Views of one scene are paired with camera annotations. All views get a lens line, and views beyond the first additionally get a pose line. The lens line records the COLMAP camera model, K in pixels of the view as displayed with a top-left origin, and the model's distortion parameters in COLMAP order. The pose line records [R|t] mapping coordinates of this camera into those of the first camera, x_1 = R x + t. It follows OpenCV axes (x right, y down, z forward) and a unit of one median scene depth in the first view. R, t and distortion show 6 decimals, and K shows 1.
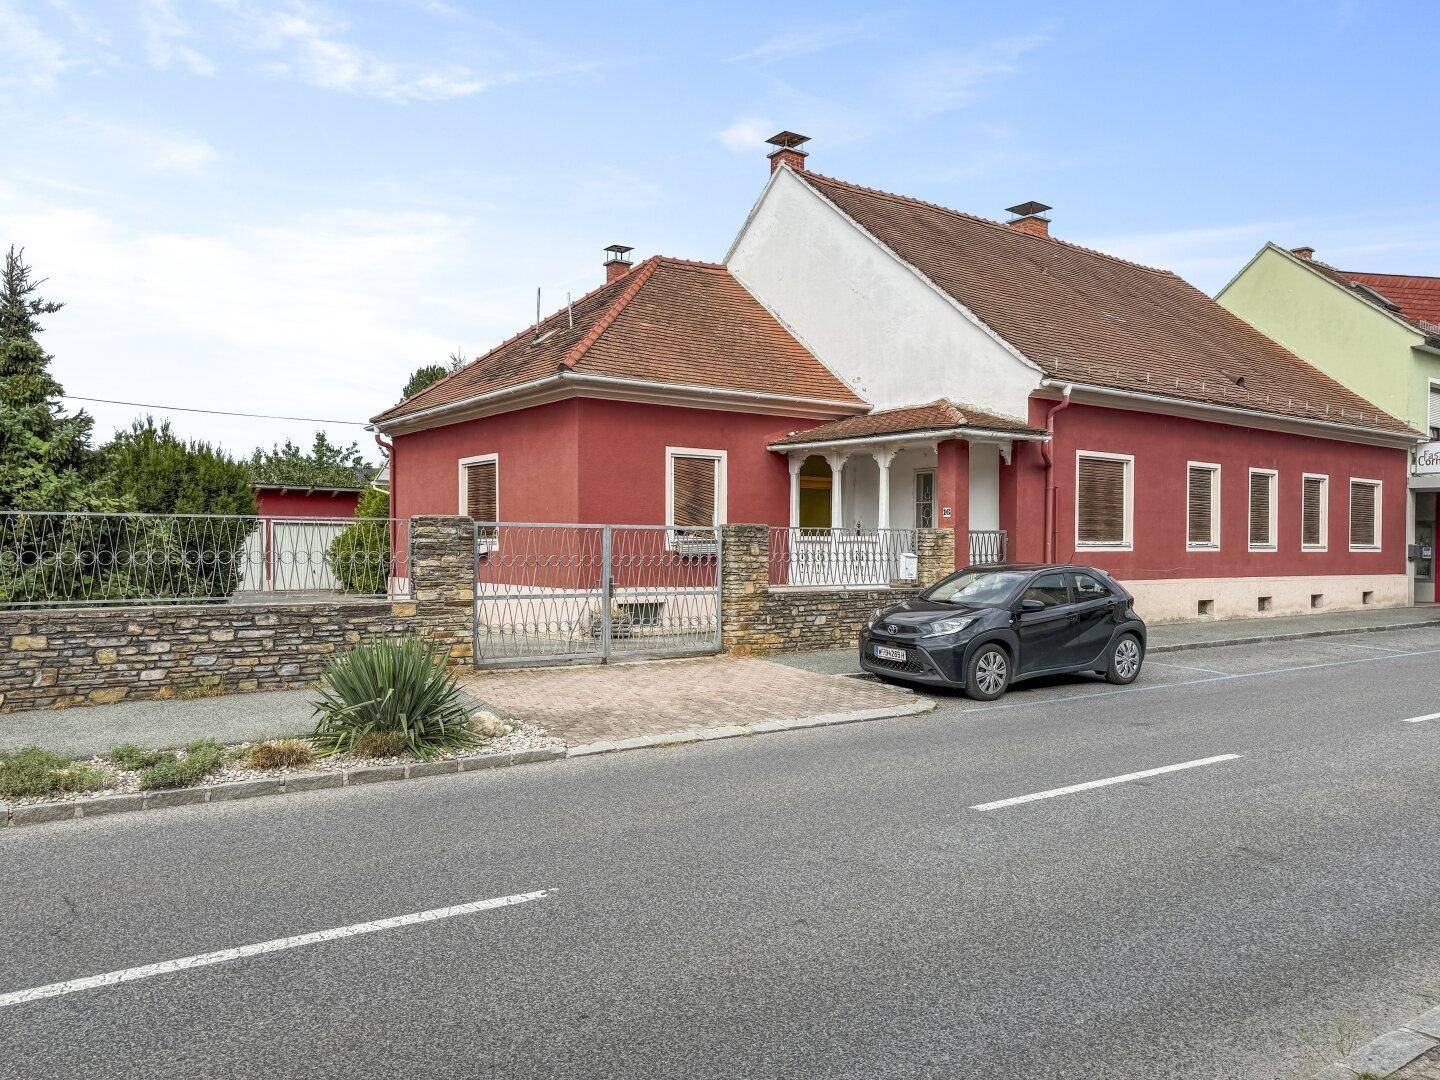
lens RADIAL K [[1019.1, 0, 719.6], [0, 1019.1, 587.5], [0, 0, 1]] dist [-0.002323, -0.004652]
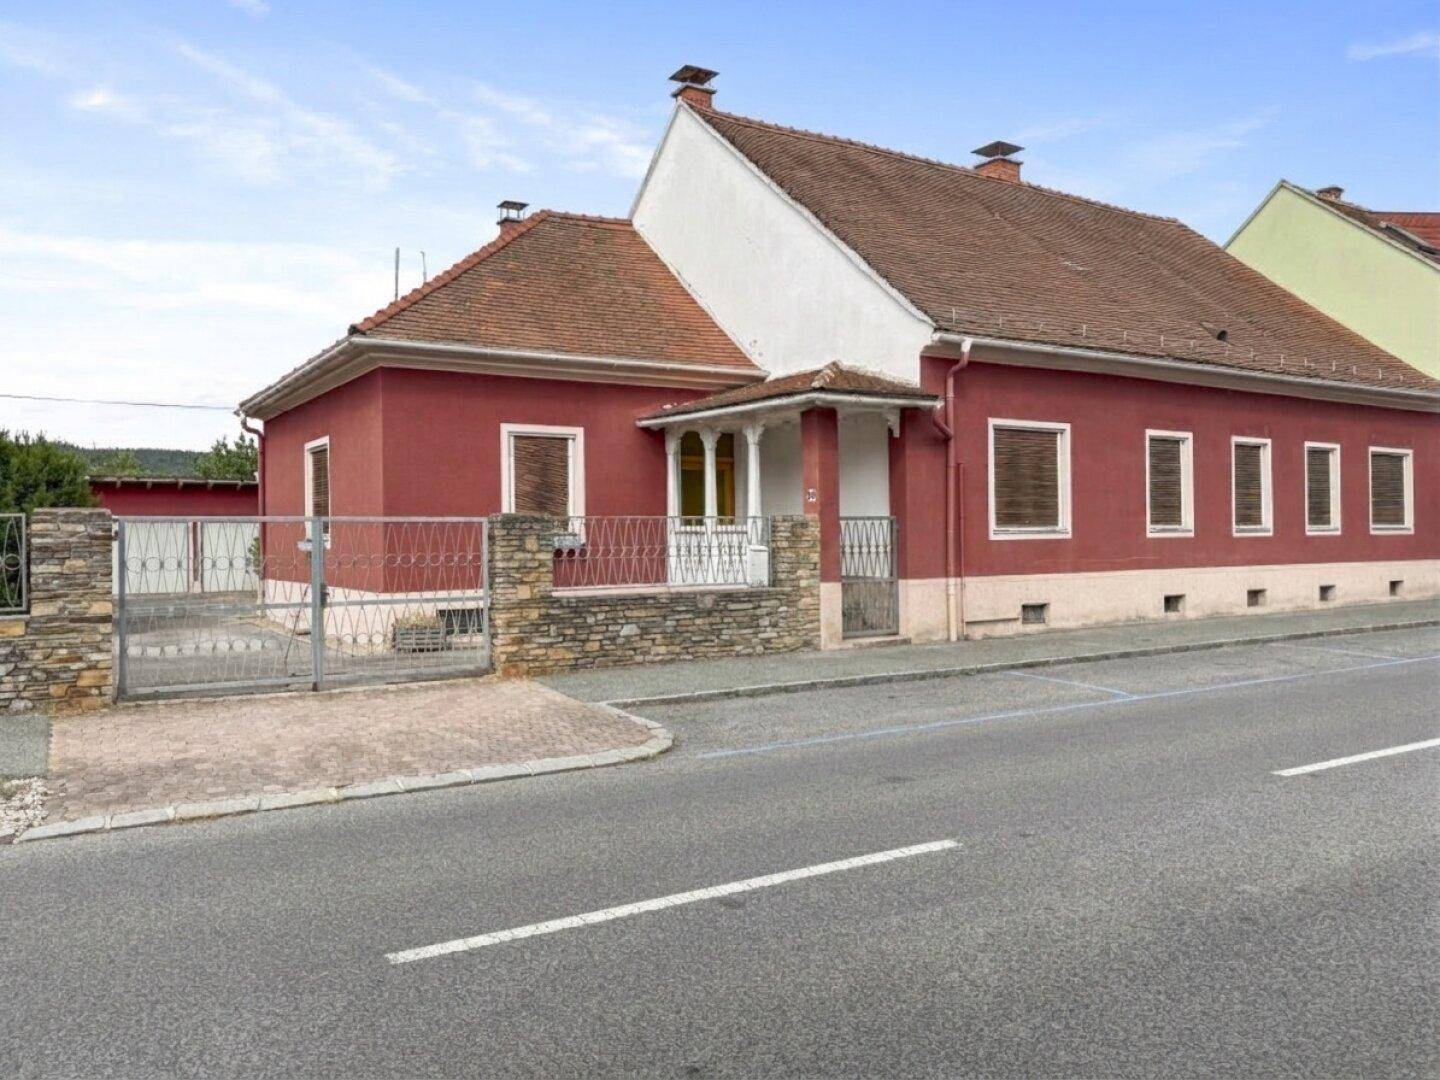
lens RADIAL K [[1071.6, 0, 724.3], [0, 1071.6, 546.3], [0, 0, 1]] dist [0.000541, -0.001628]
pose [[0.998728, -0.014073, -0.048413, 0.160760], [0.012566, 0.999432, -0.031278, -0.005167], [0.048826, 0.030630, 0.998338, 0.109278]]
